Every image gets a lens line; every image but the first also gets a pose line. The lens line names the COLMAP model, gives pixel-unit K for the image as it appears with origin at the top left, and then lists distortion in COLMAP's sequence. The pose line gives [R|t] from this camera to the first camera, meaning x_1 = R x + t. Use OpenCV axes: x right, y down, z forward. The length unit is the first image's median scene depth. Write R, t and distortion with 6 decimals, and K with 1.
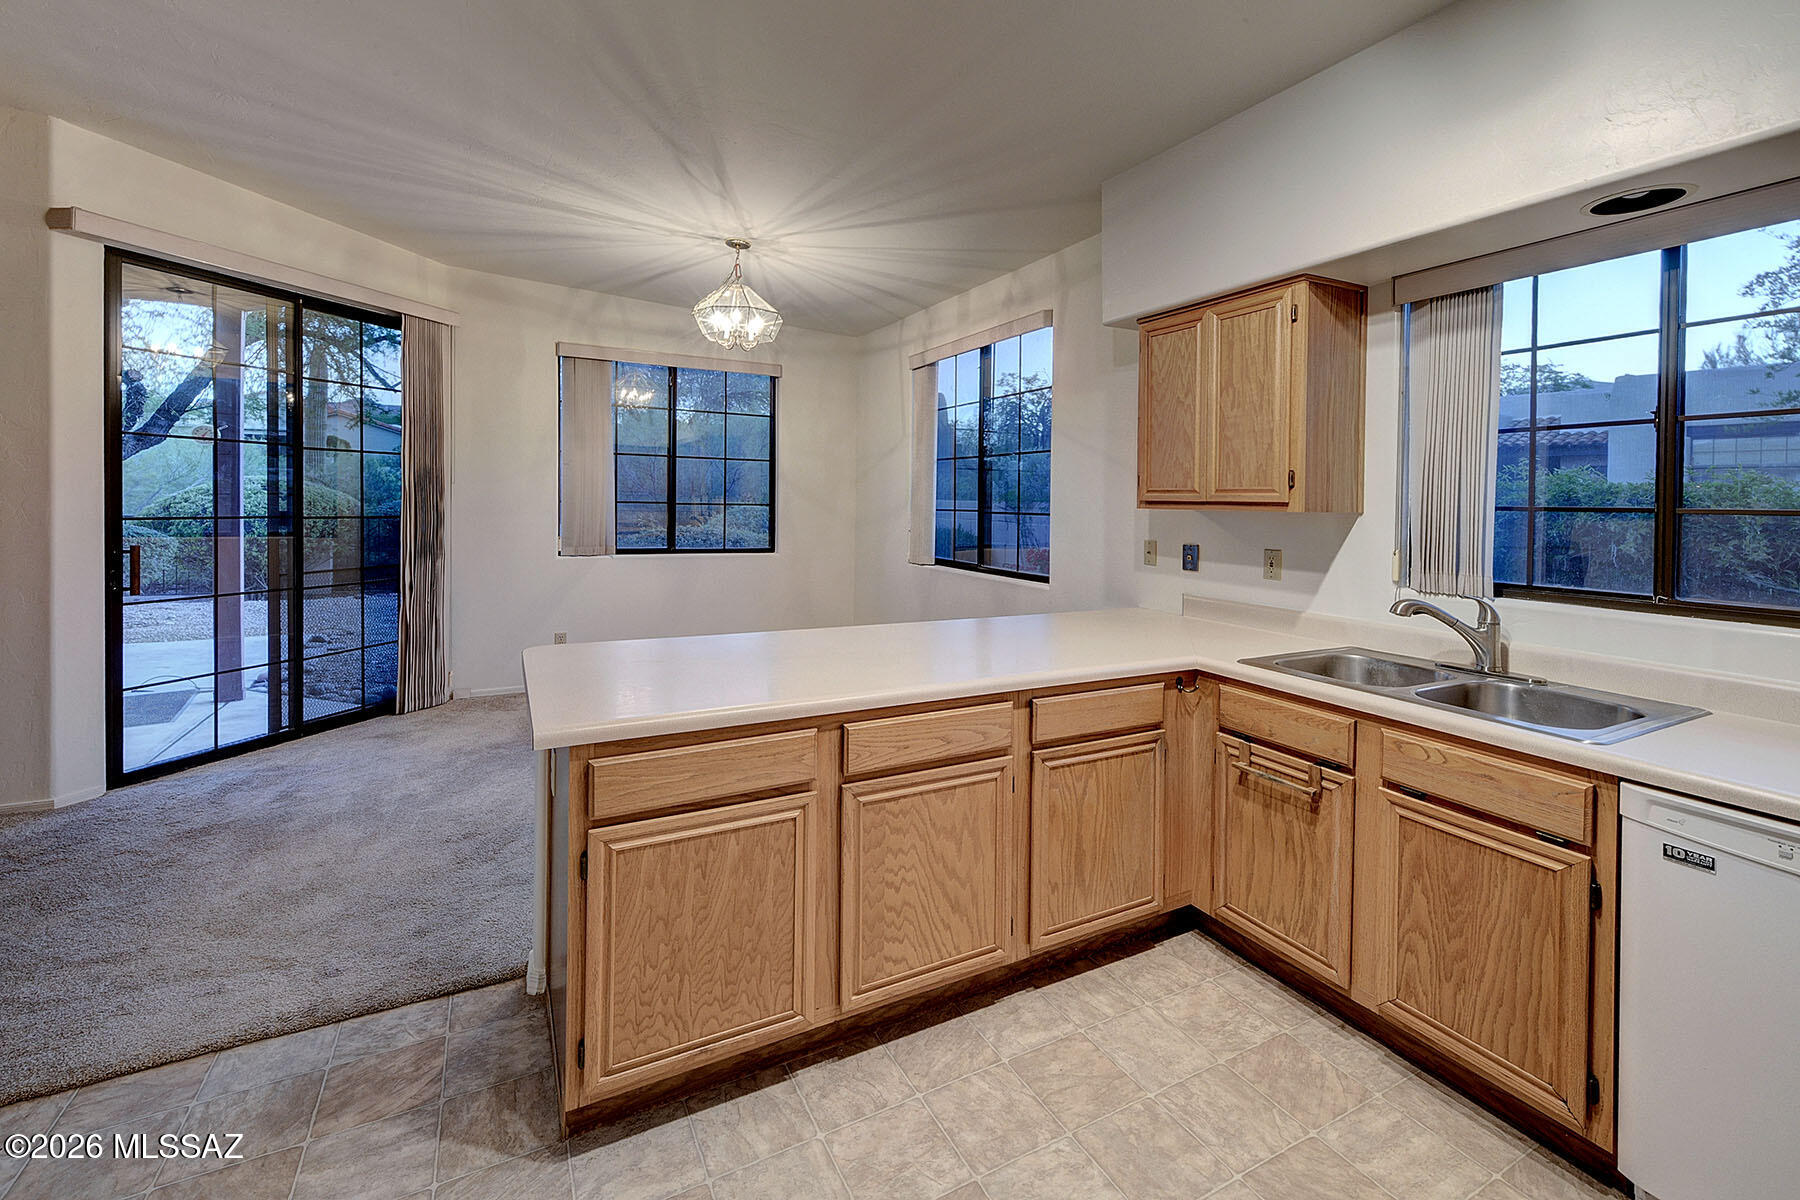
lens RADIAL K [[755.8, 0, 834.8], [0, 755.8, 528.7], [0, 0, 1]] dist [0.001709, 0.000381]
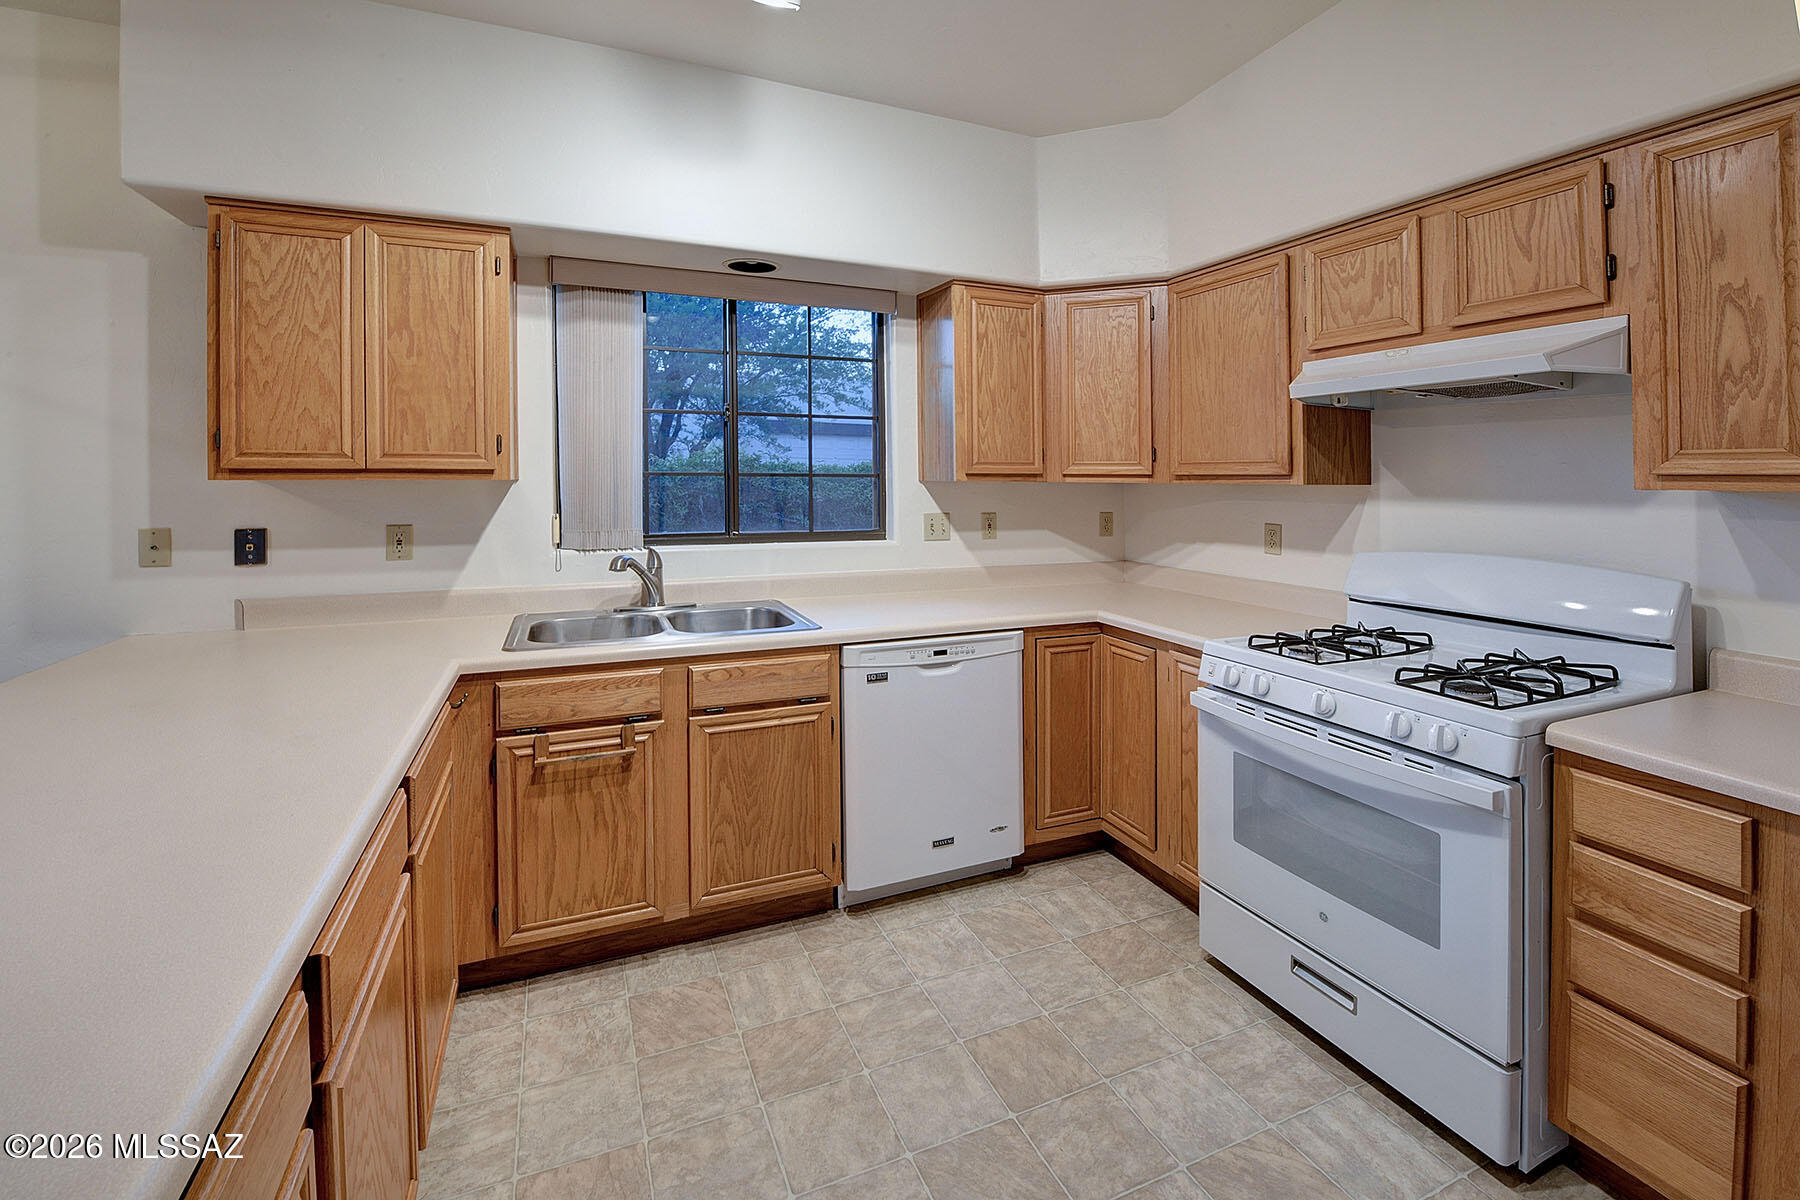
lens RADIAL K [[796.1, 0, 935.1], [0, 796.1, 474.2], [0, 0, 1]] dist [-0.012491, -0.001321]
pose [[0.005926, -0.012794, 0.999901, -0.360128], [0.034050, 0.999341, 0.012585, -0.023277], [-0.999403, 0.033972, 0.006358, 0.457404]]
